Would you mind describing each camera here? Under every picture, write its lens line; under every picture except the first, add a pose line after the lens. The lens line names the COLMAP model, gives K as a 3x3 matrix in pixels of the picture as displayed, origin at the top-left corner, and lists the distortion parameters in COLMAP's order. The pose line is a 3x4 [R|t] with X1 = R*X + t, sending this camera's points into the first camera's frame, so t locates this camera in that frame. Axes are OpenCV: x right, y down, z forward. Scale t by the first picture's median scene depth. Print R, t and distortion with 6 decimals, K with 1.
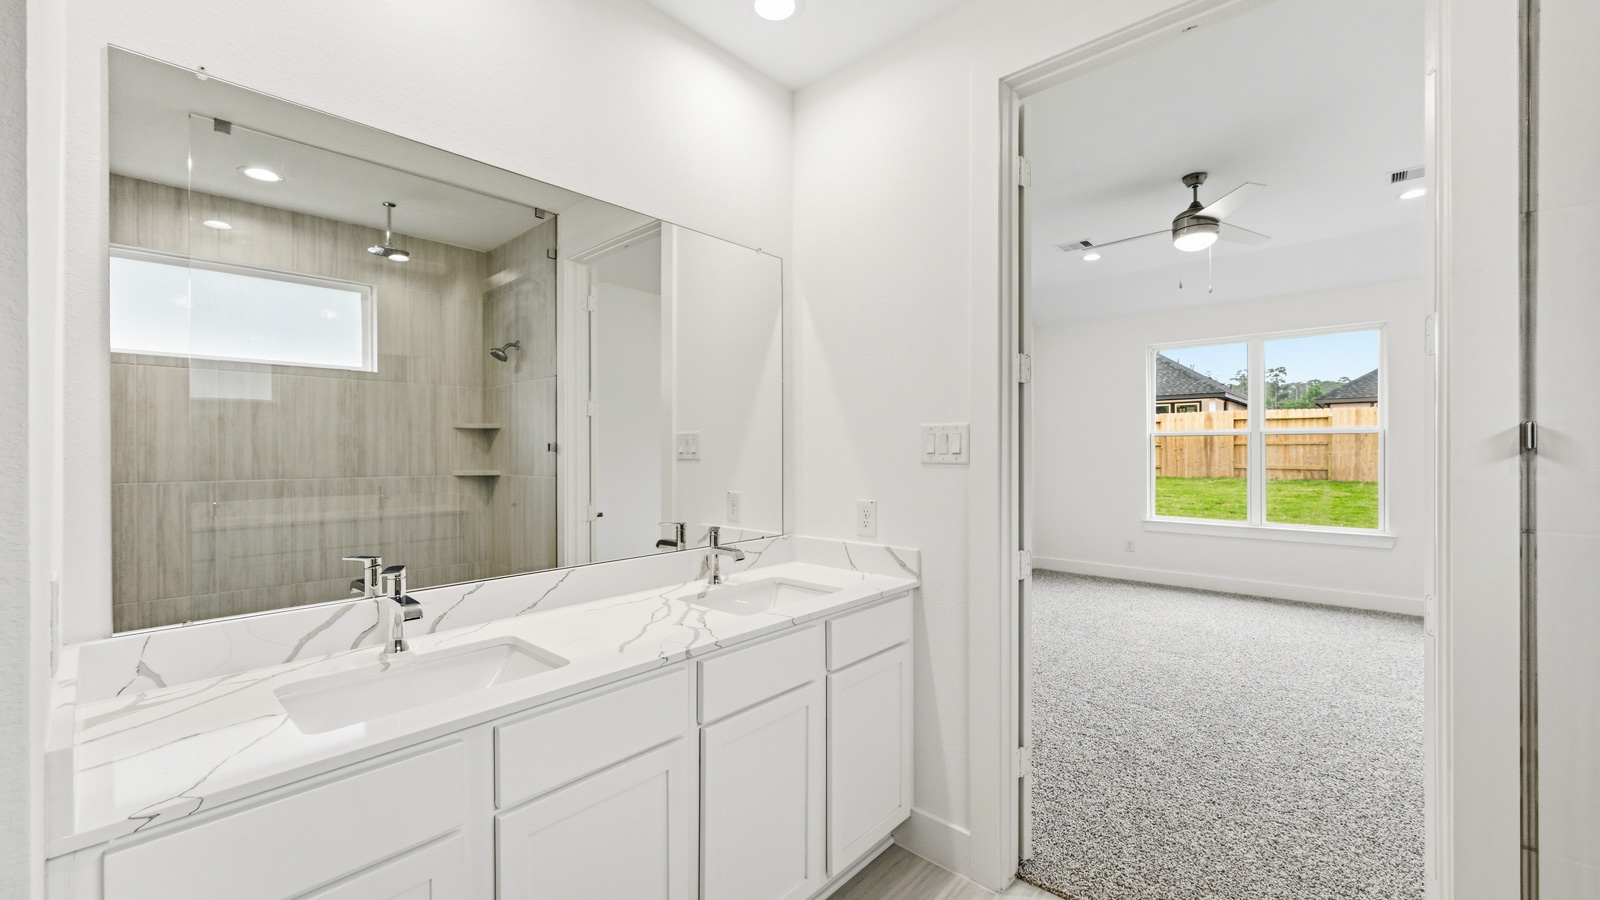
lens RADIAL K [[630.0, 0, 800.0], [0, 630.0, 450.0], [0, 0, 1]] dist [0.000053, -0.000469]
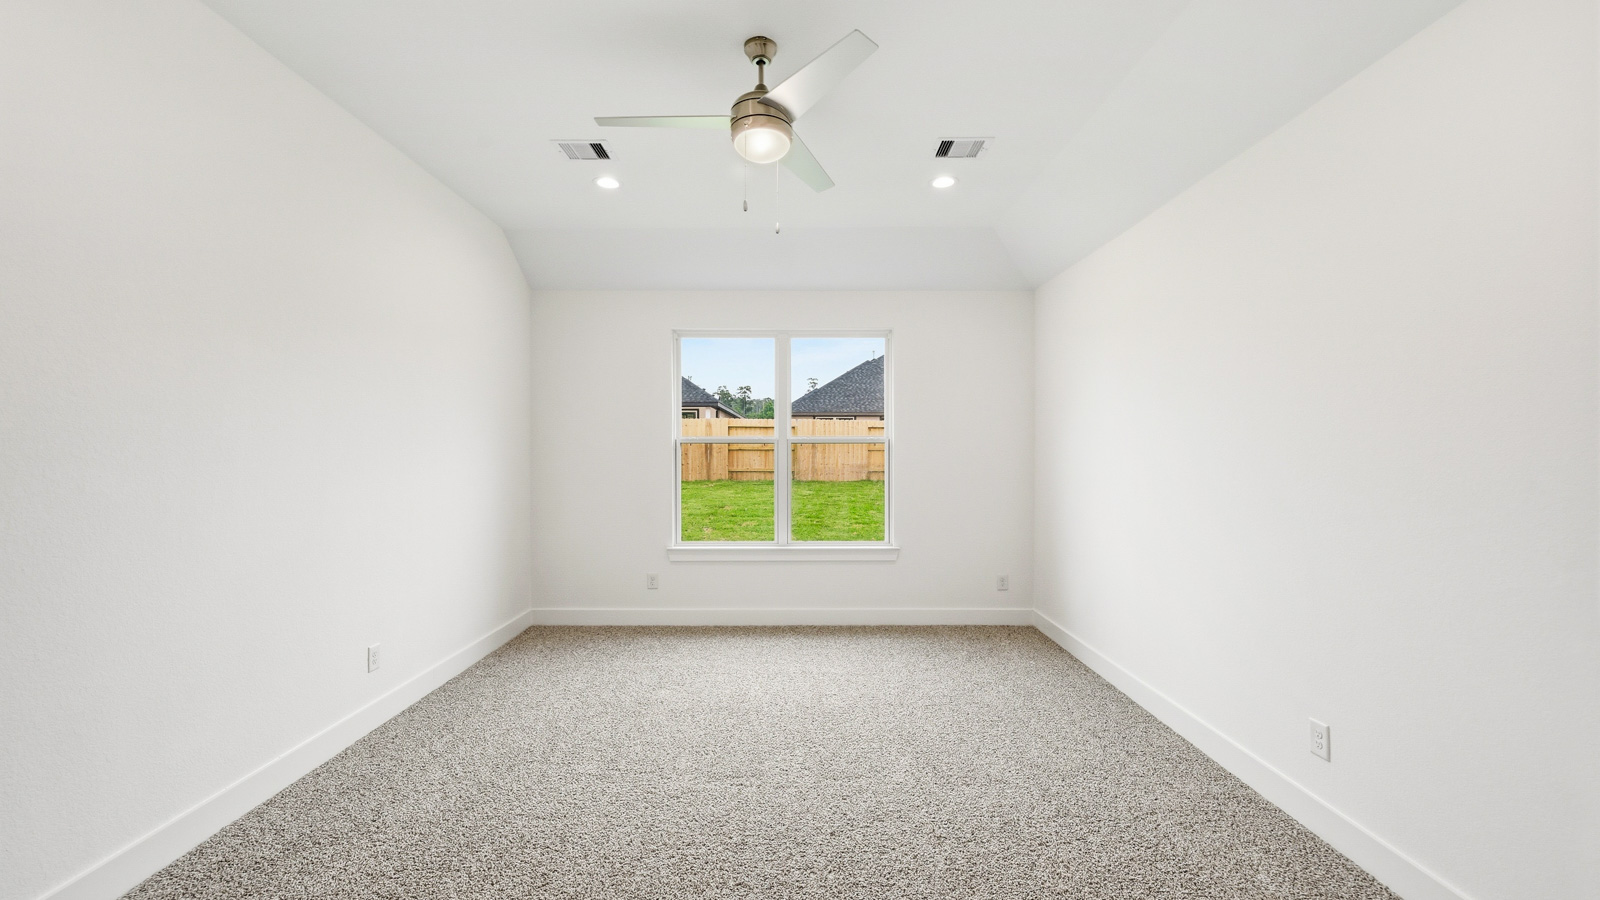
lens RADIAL K [[635.8, 0, 796.2], [0, 635.8, 452.0], [0, 0, 1]] dist [0.000316, 0.000090]
pose [[0.746515, 0.000024, 0.665368, 0.210808], [0.000938, 0.999999, -0.001087, -0.015638], [-0.665368, 0.001436, 0.746514, 0.469827]]
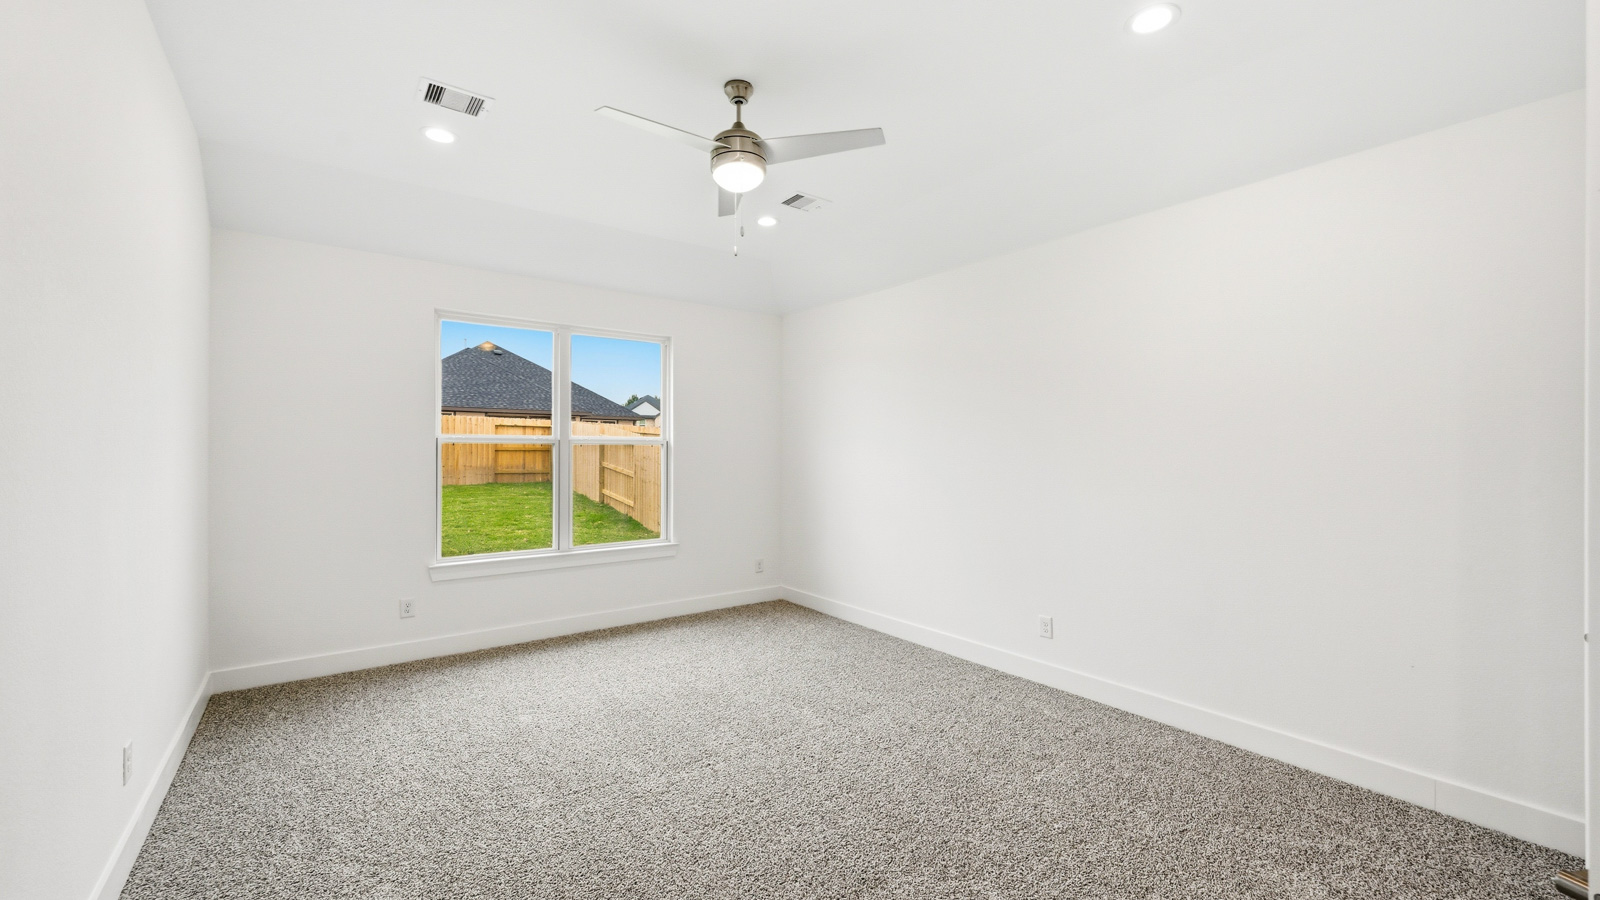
lens RADIAL K [[639.6, 0, 797.5], [0, 639.6, 456.4], [0, 0, 1]] dist [-0.000248, 0.000025]
pose [[0.211461, -0.008567, 0.977349, -0.065389], [0.003566, 0.999962, 0.007994, -0.020149], [-0.977380, 0.001795, 0.211484, 0.746447]]
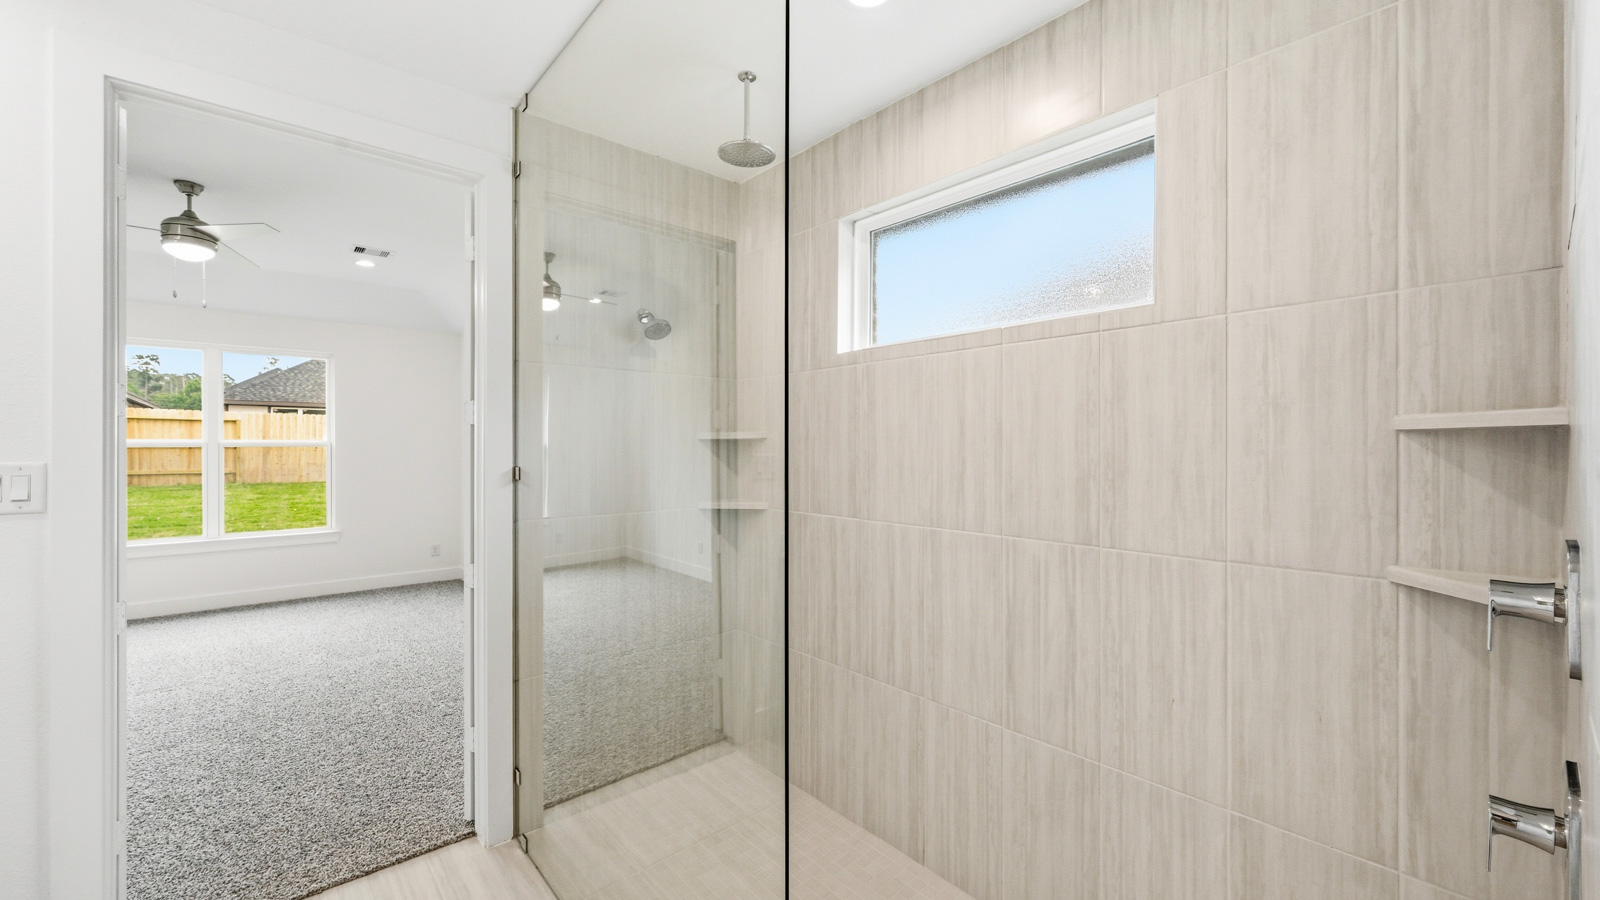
lens RADIAL K [[627.1, 0, 800.0], [0, 627.1, 450.0], [0, 0, 1]] dist [-0.004070, -0.000470]
pose [[0.115020, -0.002852, 0.993359, -0.203957], [0.000931, 0.999996, 0.002763, -0.028982], [-0.993363, 0.000607, 0.115022, -0.034188]]
